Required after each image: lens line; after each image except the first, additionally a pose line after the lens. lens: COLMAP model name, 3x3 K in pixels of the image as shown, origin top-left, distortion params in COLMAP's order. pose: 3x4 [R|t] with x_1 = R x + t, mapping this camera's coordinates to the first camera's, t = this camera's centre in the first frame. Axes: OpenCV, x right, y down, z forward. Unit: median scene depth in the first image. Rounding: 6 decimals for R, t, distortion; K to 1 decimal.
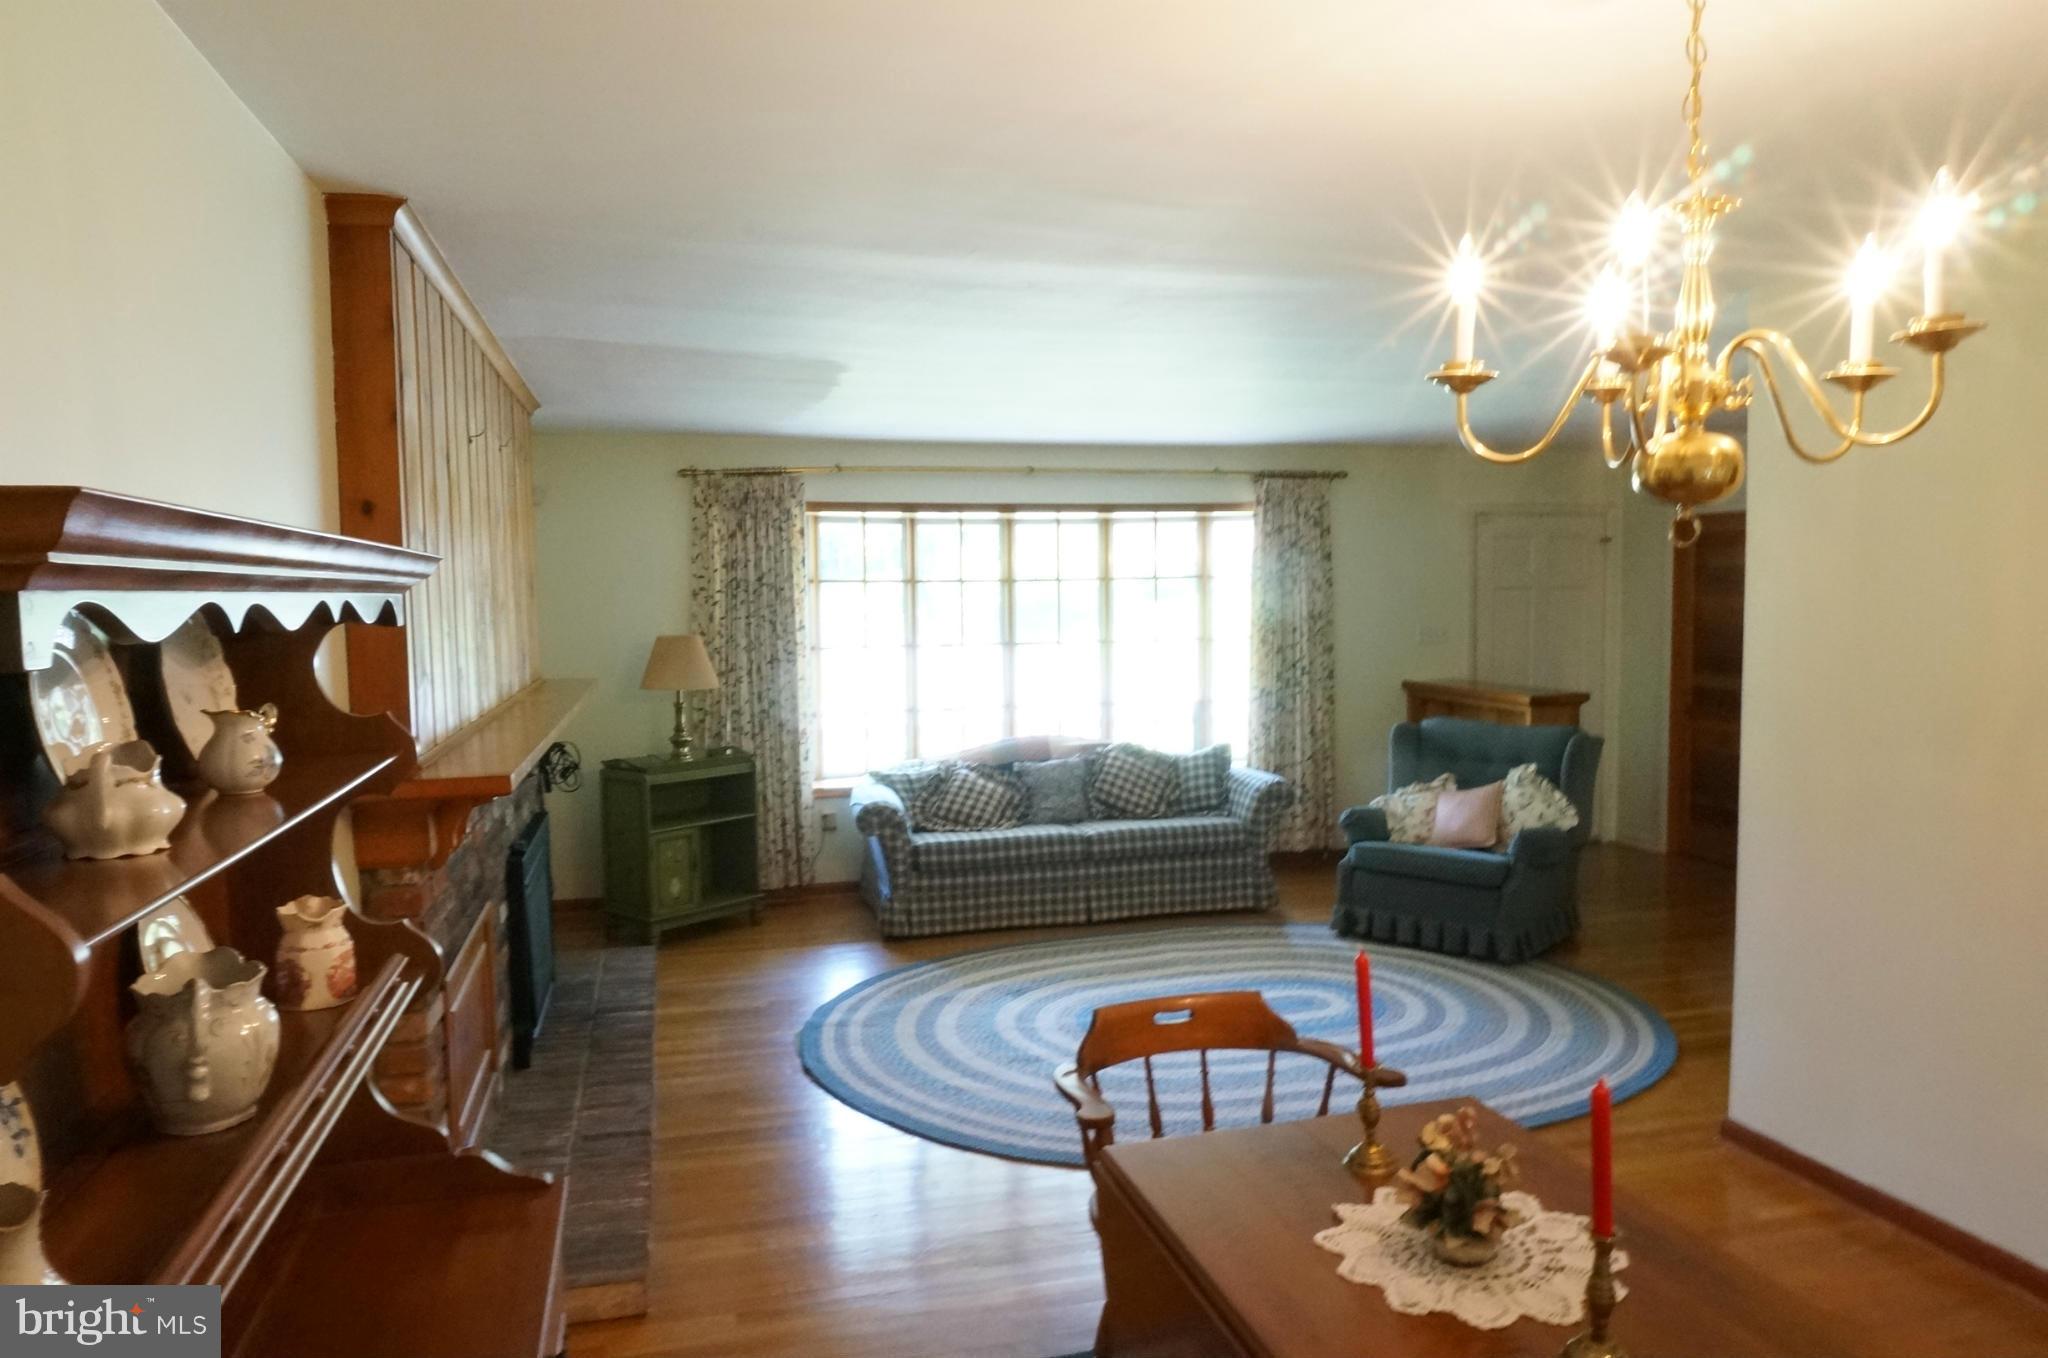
lens RADIAL K [[1356.3, 0, 1036.0], [0, 1356.3, 673.5], [0, 0, 1]] dist [-0.043275, 0.023945]
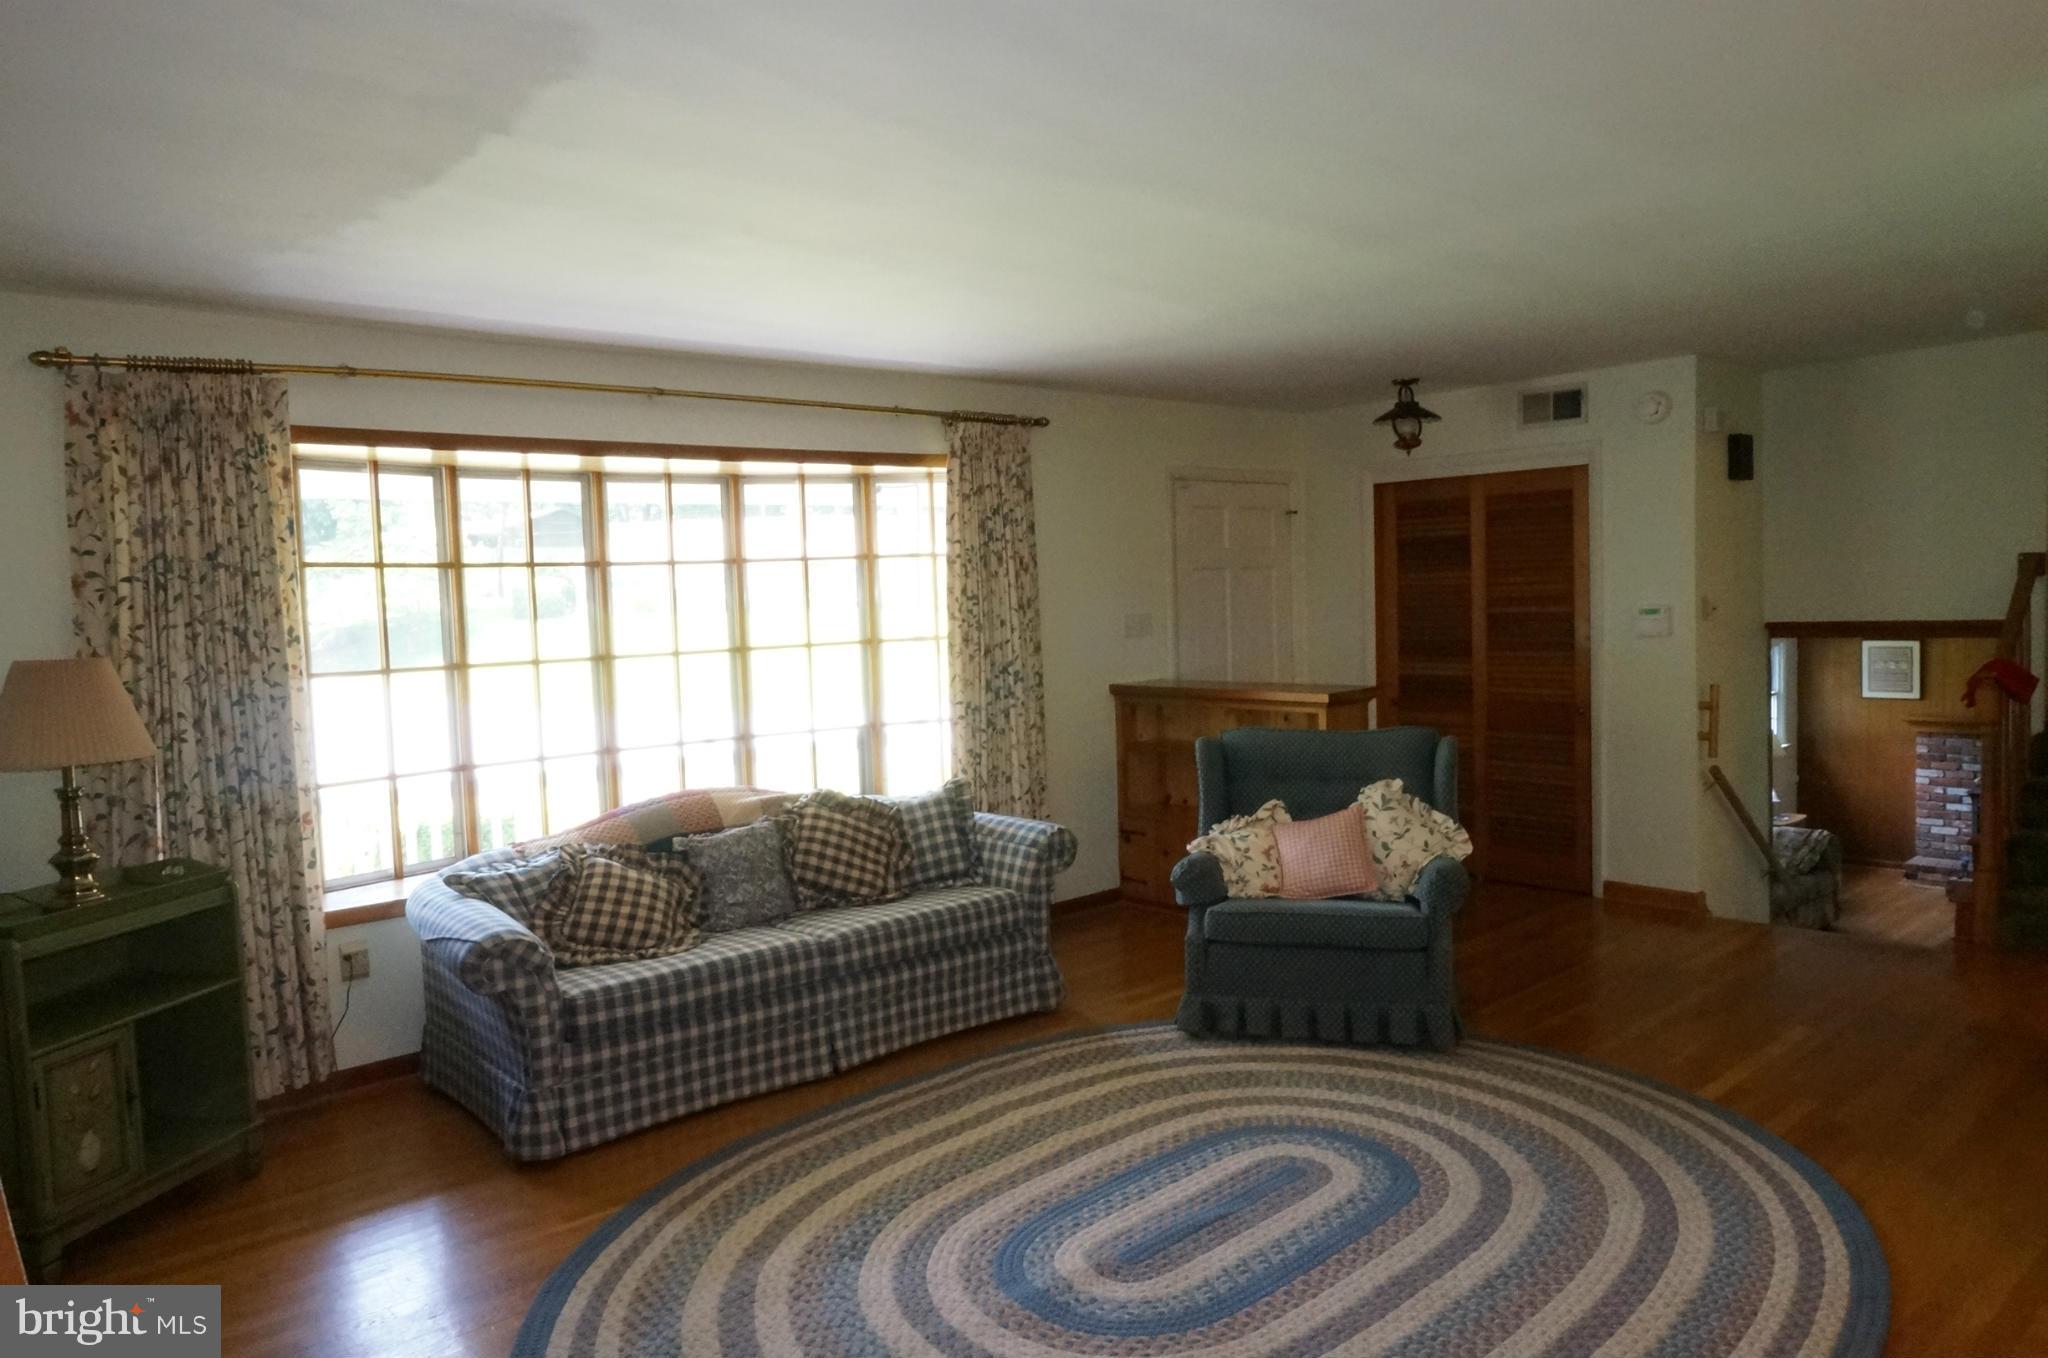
lens RADIAL K [[1356.3, 0, 1028.4], [0, 1356.3, 680.4], [0, 0, 1]] dist [-0.043275, 0.023945]
pose [[0.896749, -0.047019, 0.440035, -0.147639], [0.050050, 0.998736, 0.004720, -0.003845], [-0.439701, 0.017791, 0.897968, 0.352996]]
